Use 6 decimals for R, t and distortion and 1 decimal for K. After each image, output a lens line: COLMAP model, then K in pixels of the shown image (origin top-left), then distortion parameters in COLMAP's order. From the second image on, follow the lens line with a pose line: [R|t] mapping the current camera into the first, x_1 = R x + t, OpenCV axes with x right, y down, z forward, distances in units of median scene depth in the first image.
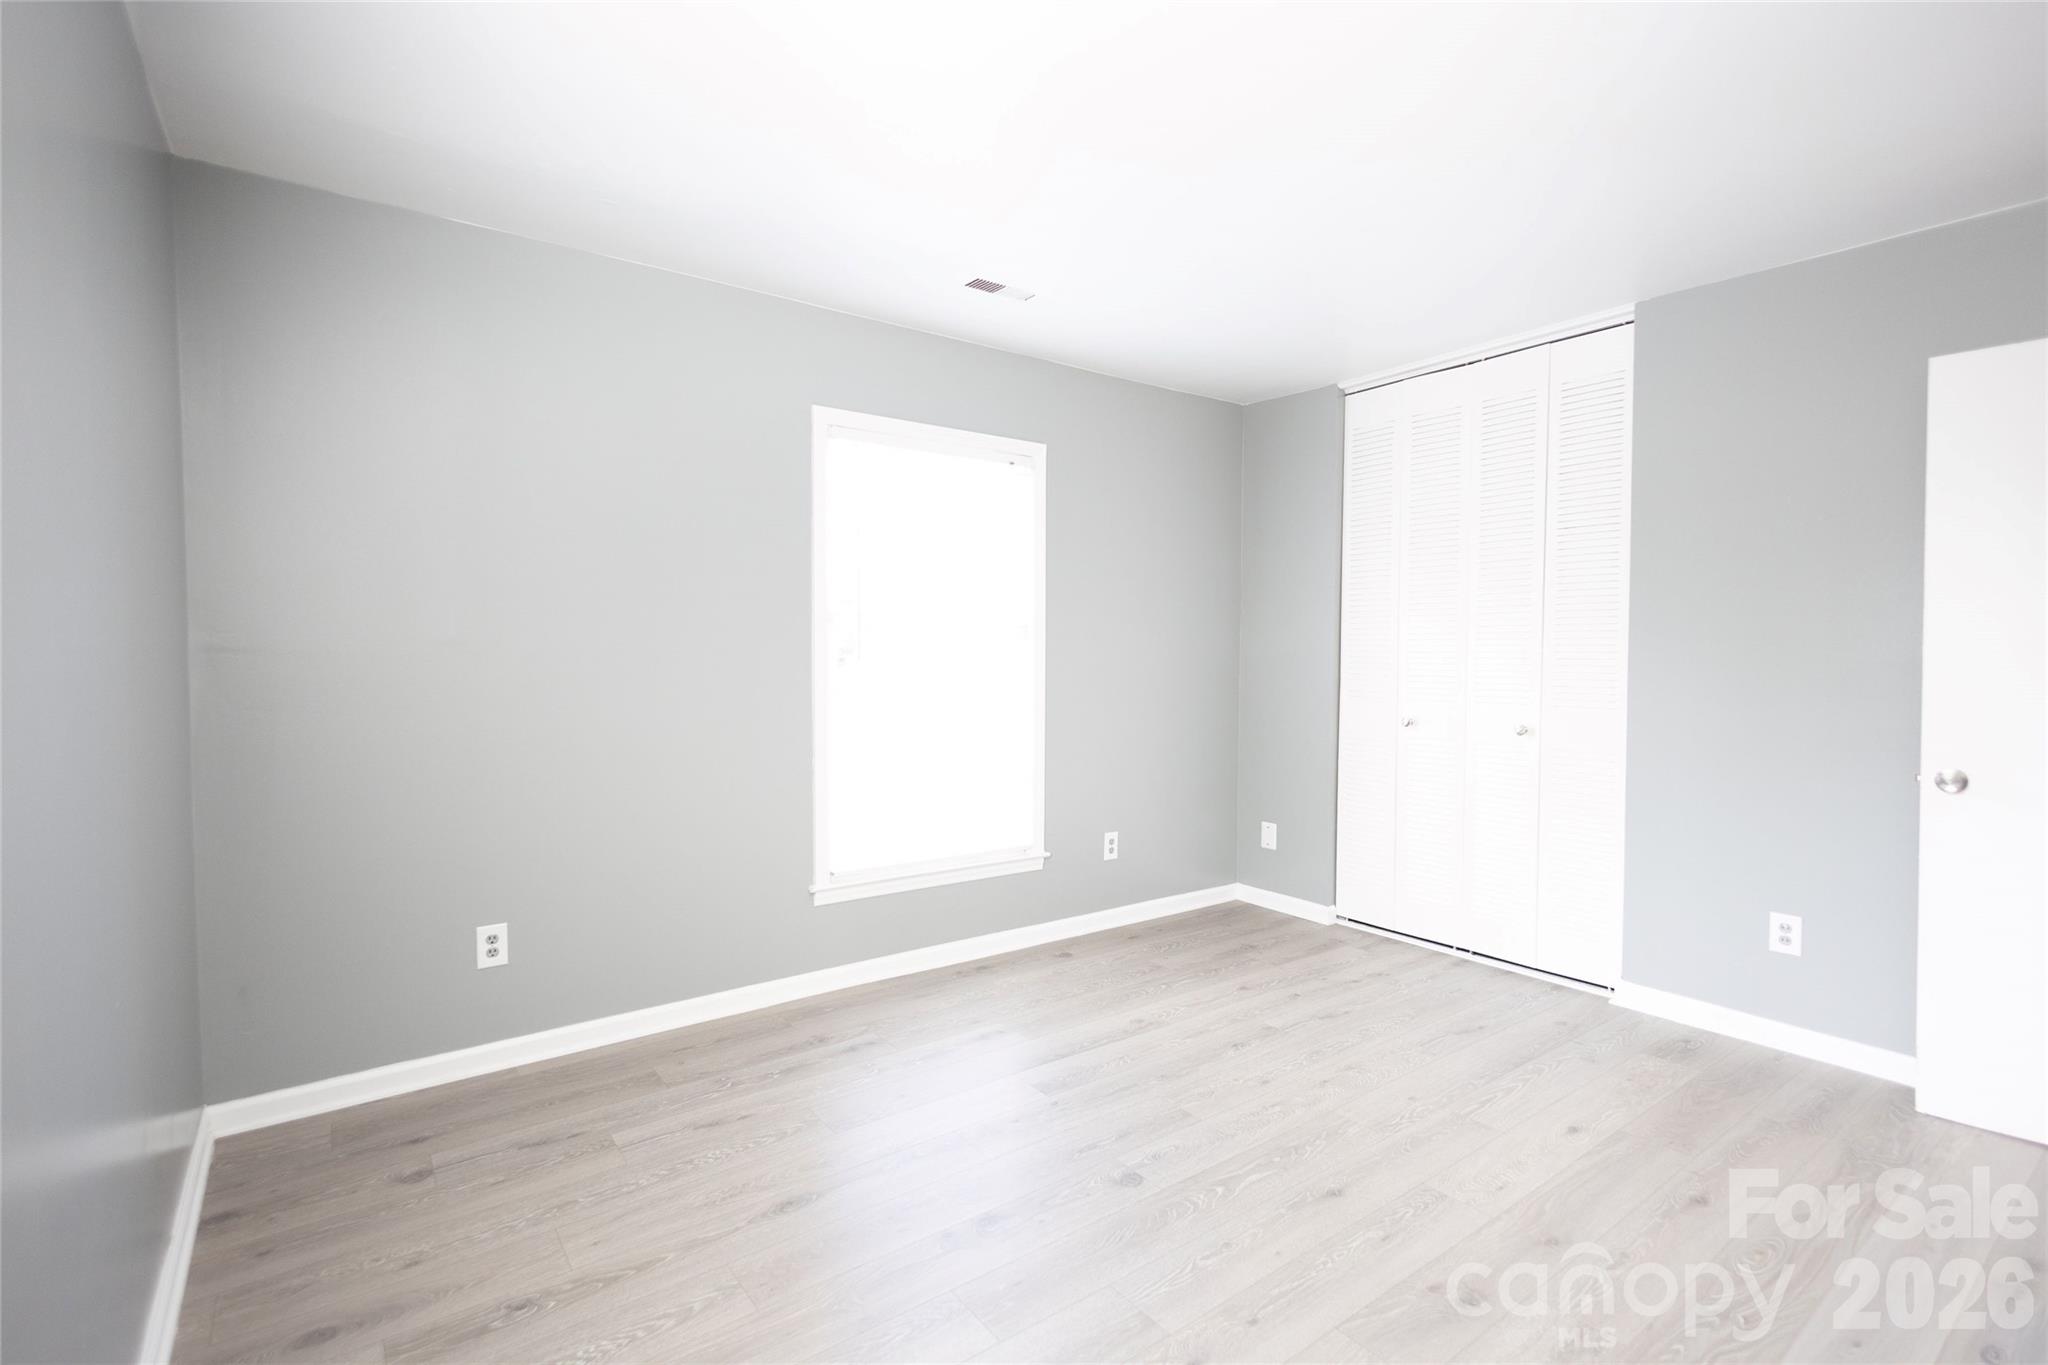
lens RADIAL K [[946.5, 0, 1028.1], [0, 946.5, 683.2], [0, 0, 1]] dist [-0.002309, -0.000260]
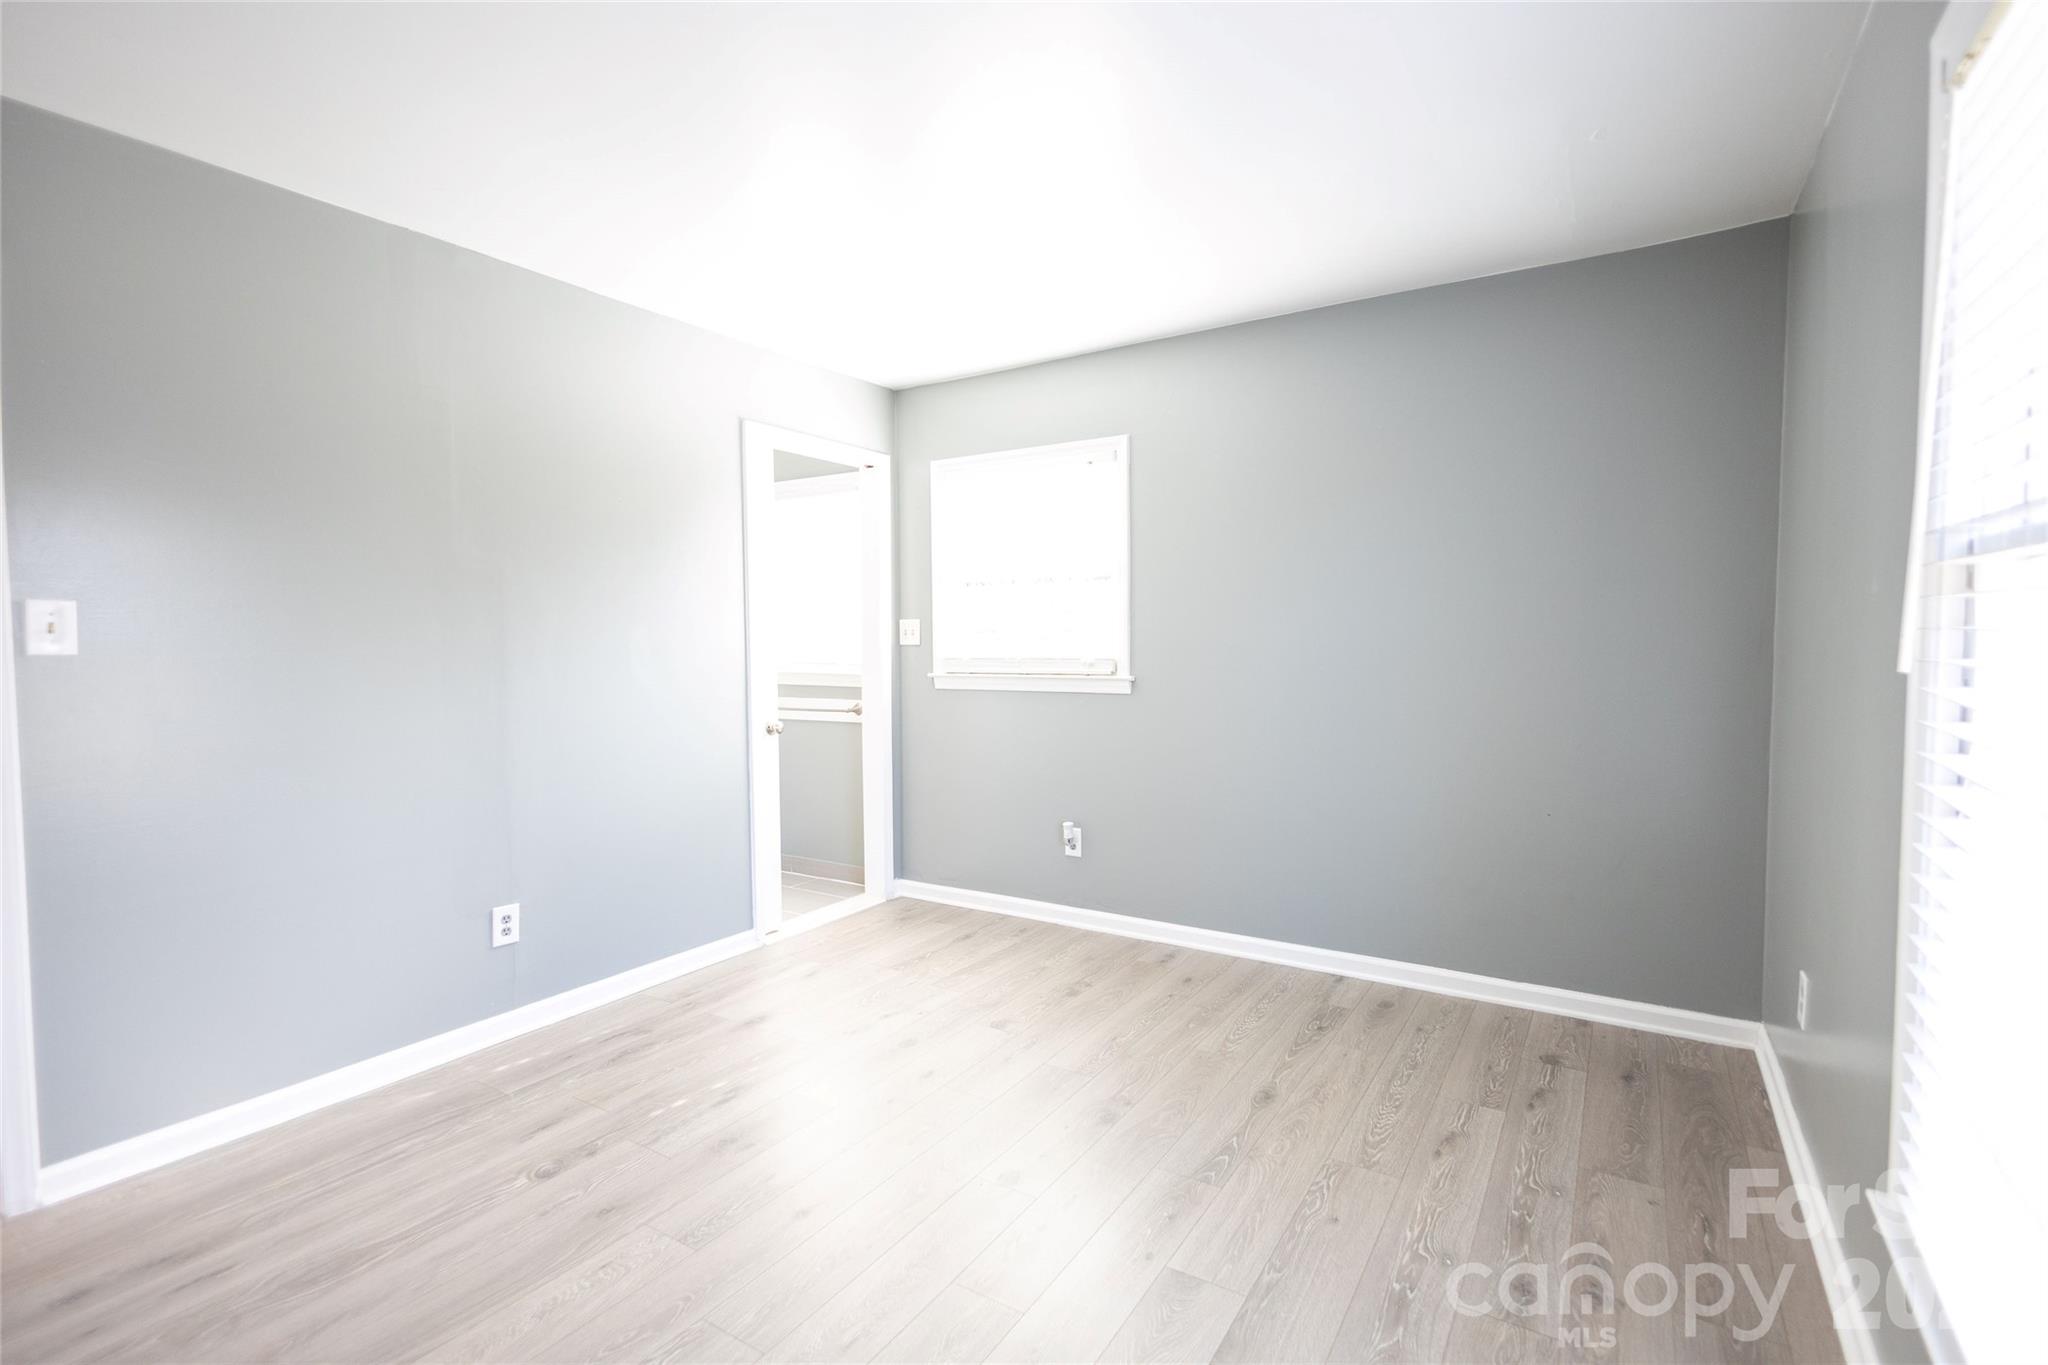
lens RADIAL K [[946.5, 0, 1028.1], [0, 946.5, 683.2], [0, 0, 1]] dist [-0.002309, -0.000260]
pose [[-0.935823, 0.016842, -0.352067, 0.419511], [-0.013565, 0.996397, 0.083720, -0.066519], [0.352208, 0.083122, -0.932223, 1.854157]]
